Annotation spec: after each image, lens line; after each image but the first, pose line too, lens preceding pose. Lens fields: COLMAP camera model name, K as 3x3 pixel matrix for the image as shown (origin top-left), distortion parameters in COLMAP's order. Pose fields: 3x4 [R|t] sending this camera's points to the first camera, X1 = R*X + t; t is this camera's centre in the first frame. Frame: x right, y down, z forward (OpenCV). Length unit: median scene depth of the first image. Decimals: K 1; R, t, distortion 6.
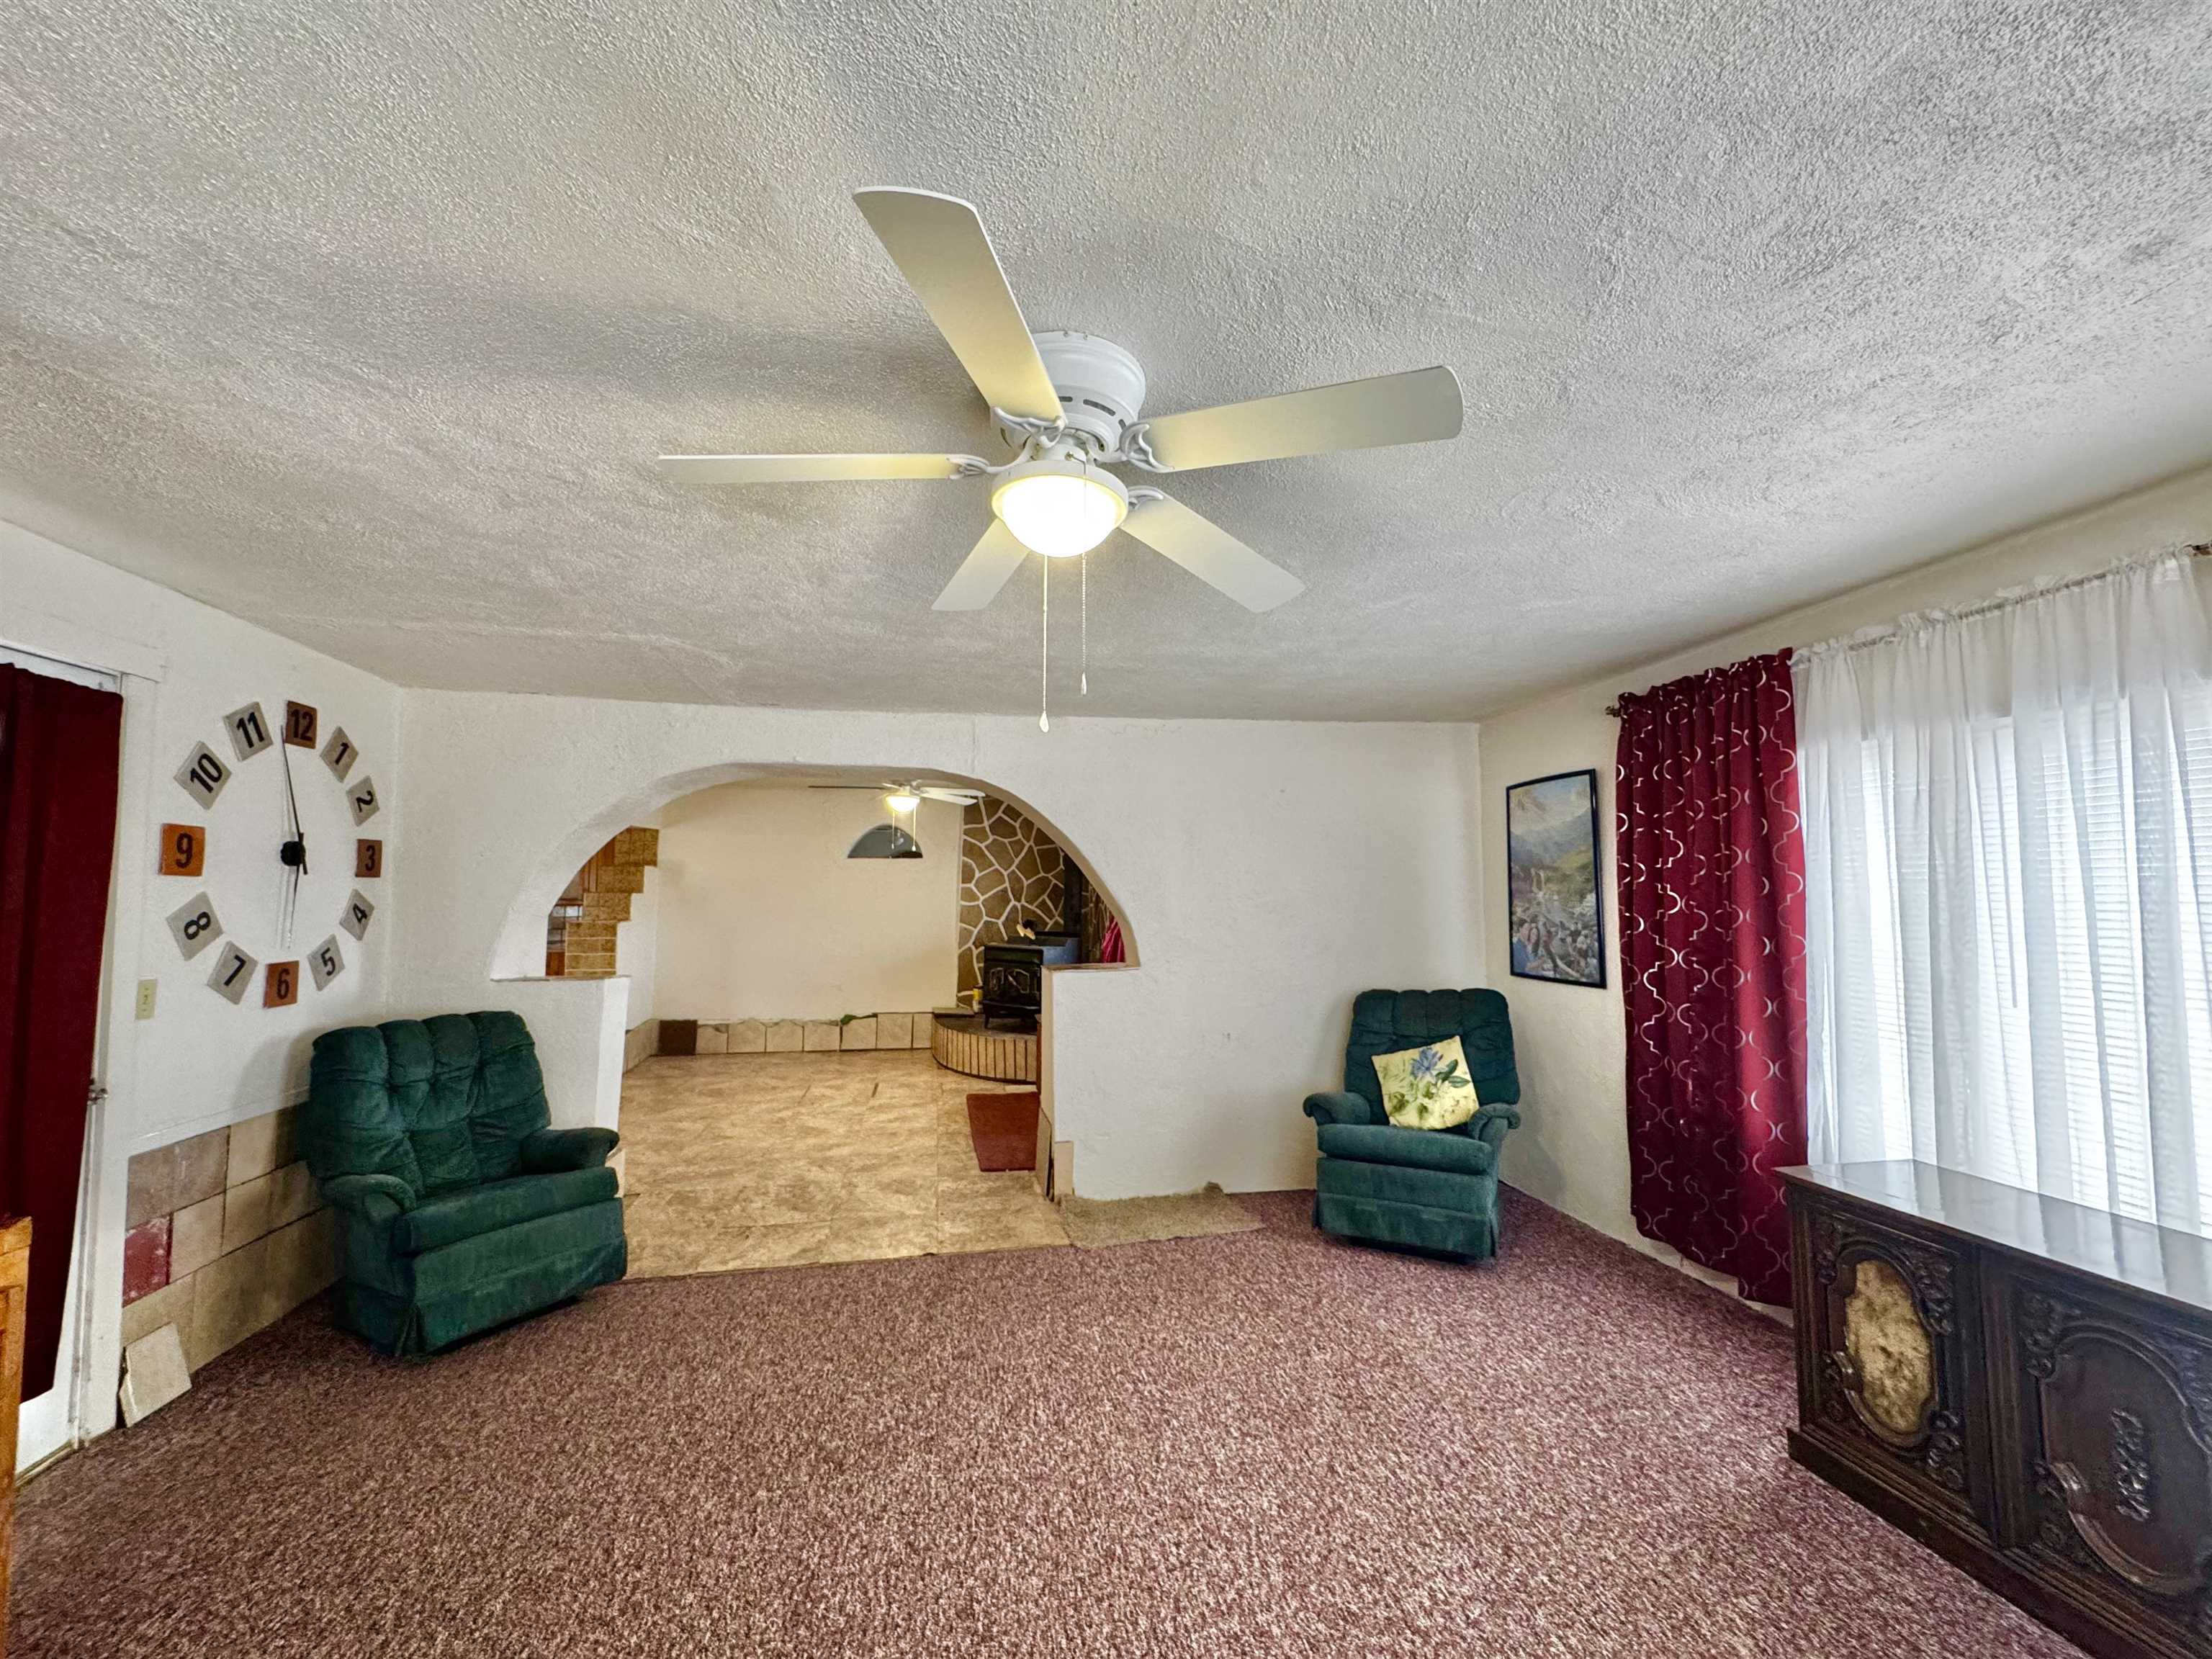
lens RADIAL K [[885.2, 0, 1108.5], [0, 885.2, 827.5], [0, 0, 1]] dist [-0.002646, -0.000689]
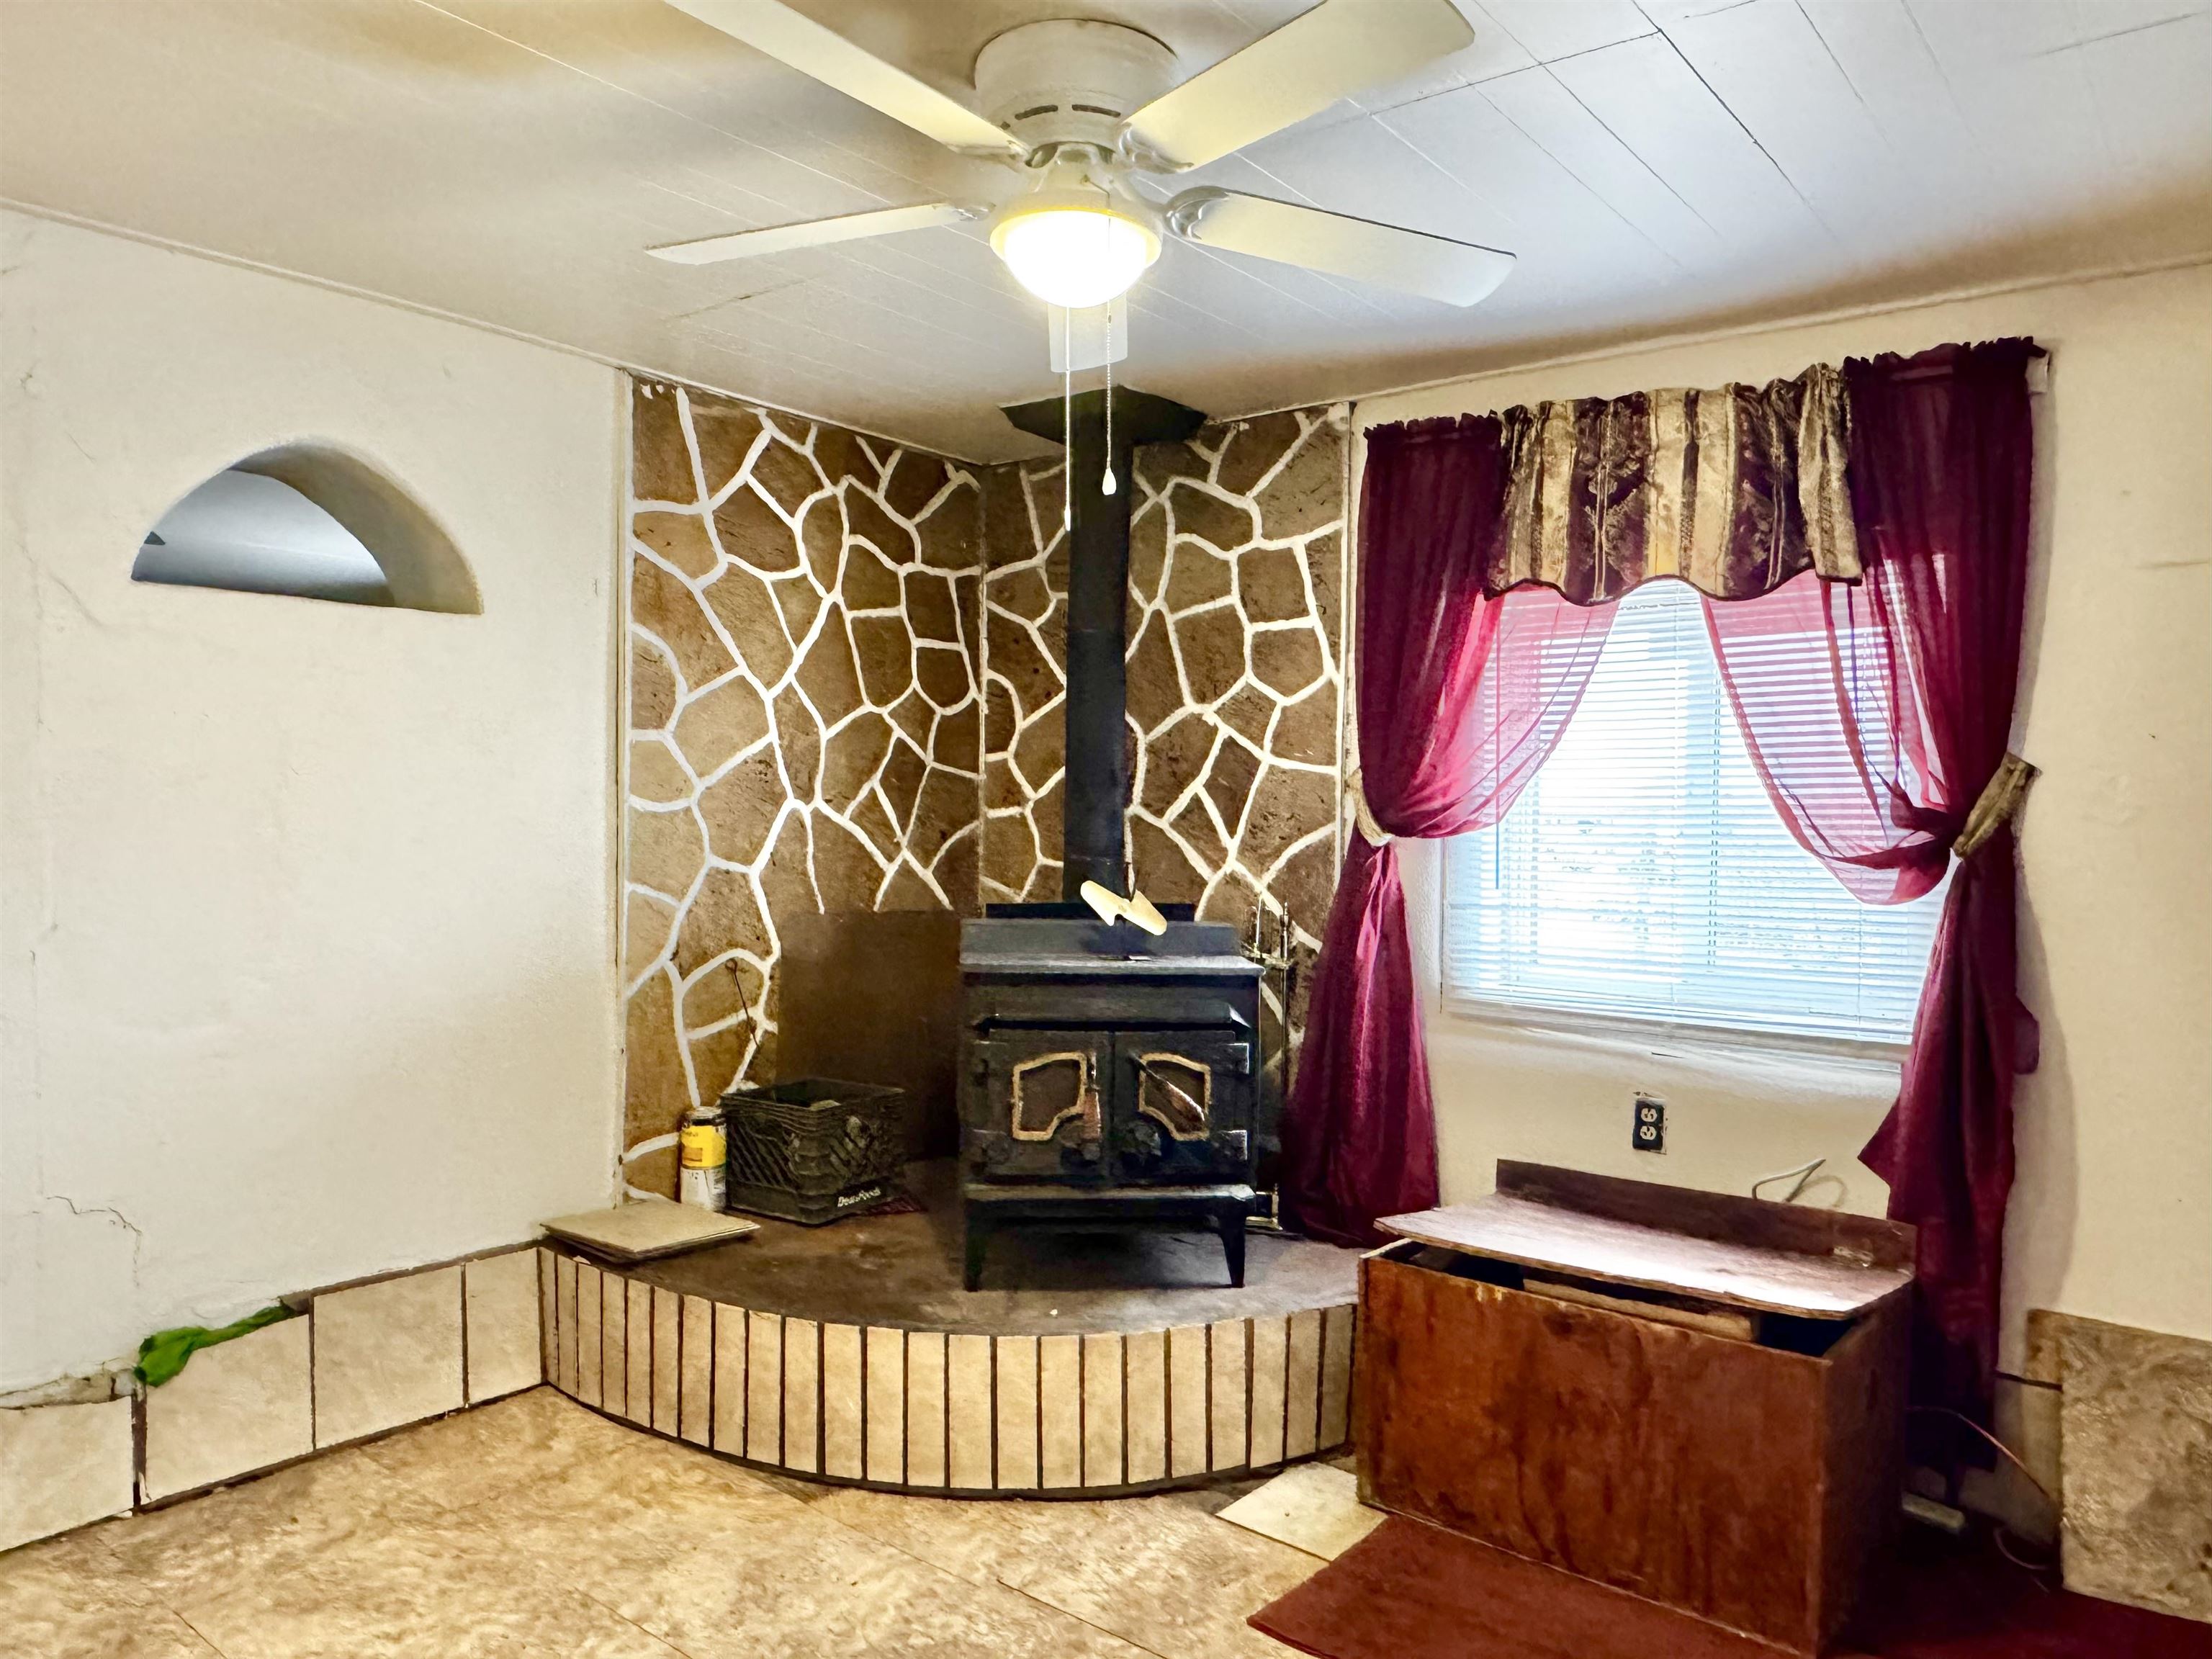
lens RADIAL K [[1500.2, 0, 1109.9], [0, 1500.2, 837.9], [0, 0, 1]] dist [-0.004015, -0.003029]
pose [[0.764638, -0.012832, 0.644332, -0.348477], [-0.052145, 0.995292, 0.081703, 0.053731], [-0.642347, -0.096072, 0.760369, 0.593445]]
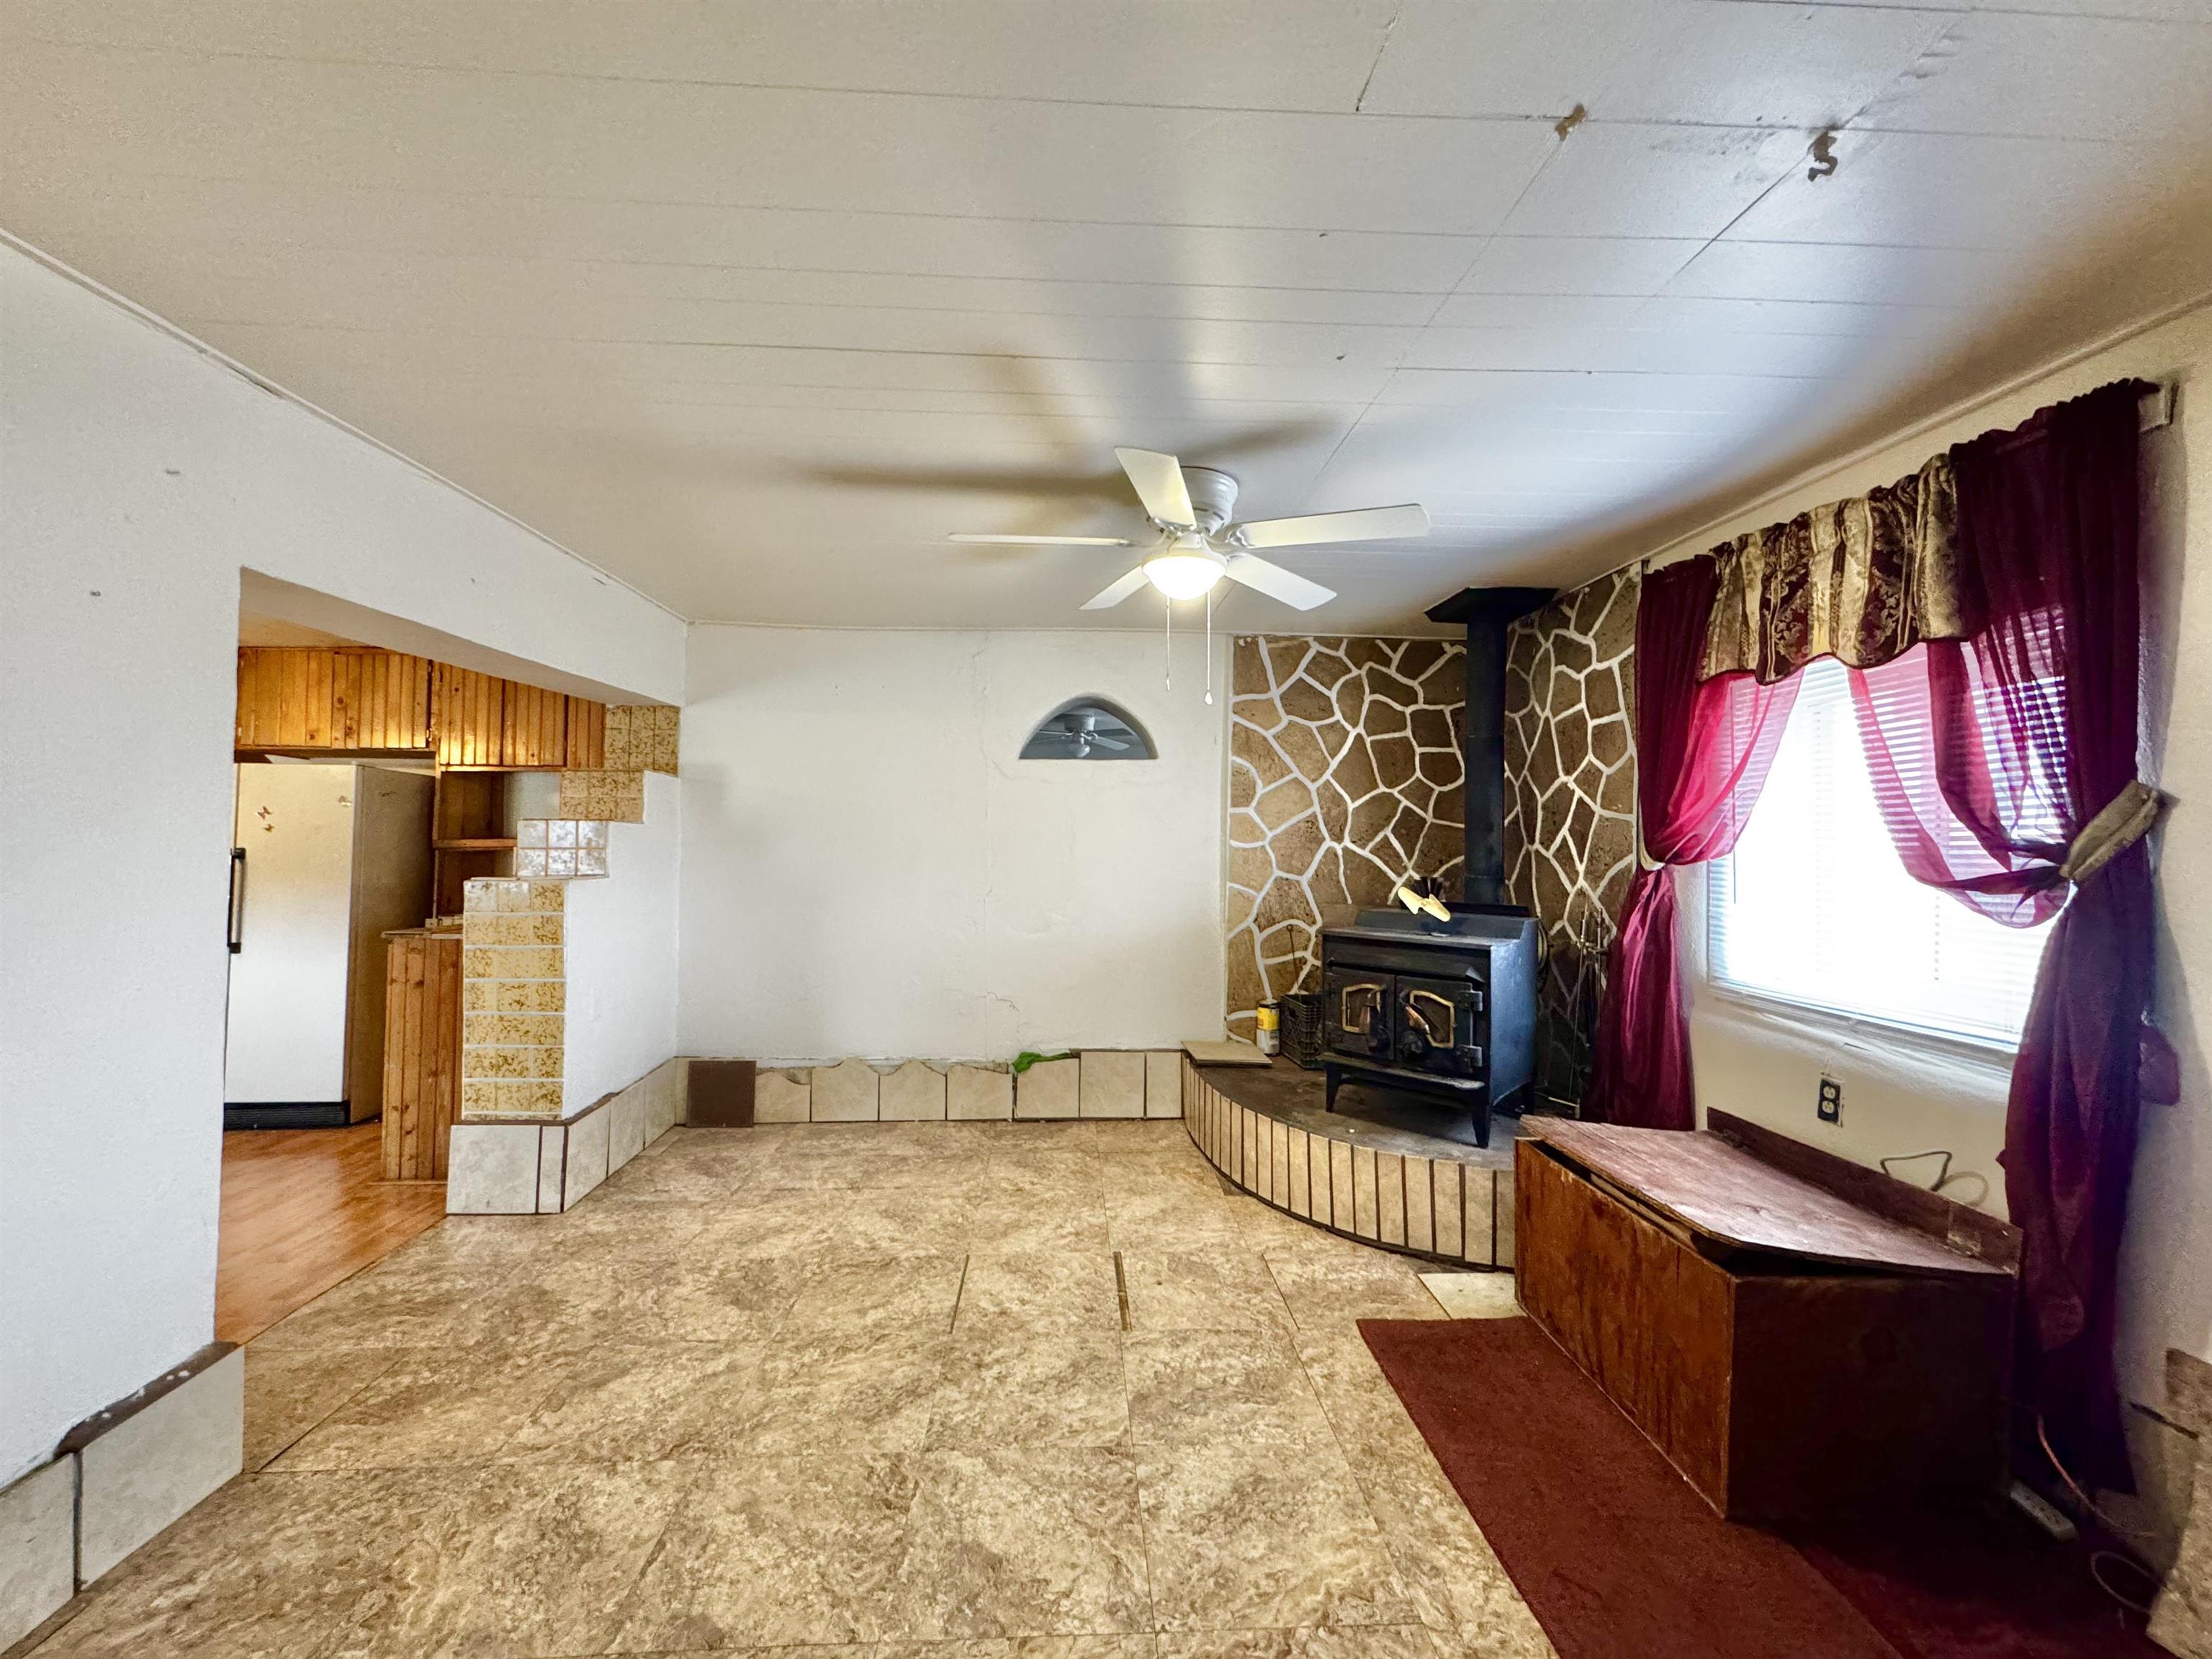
lens RADIAL K [[885.2, 0, 1108.5], [0, 885.2, 827.5], [0, 0, 1]] dist [-0.002646, -0.000689]
pose [[0.990432, -0.004511, -0.137929, -0.169927], [0.011949, 0.998515, 0.053147, 0.048038], [0.137485, -0.054286, 0.989015, 0.483150]]
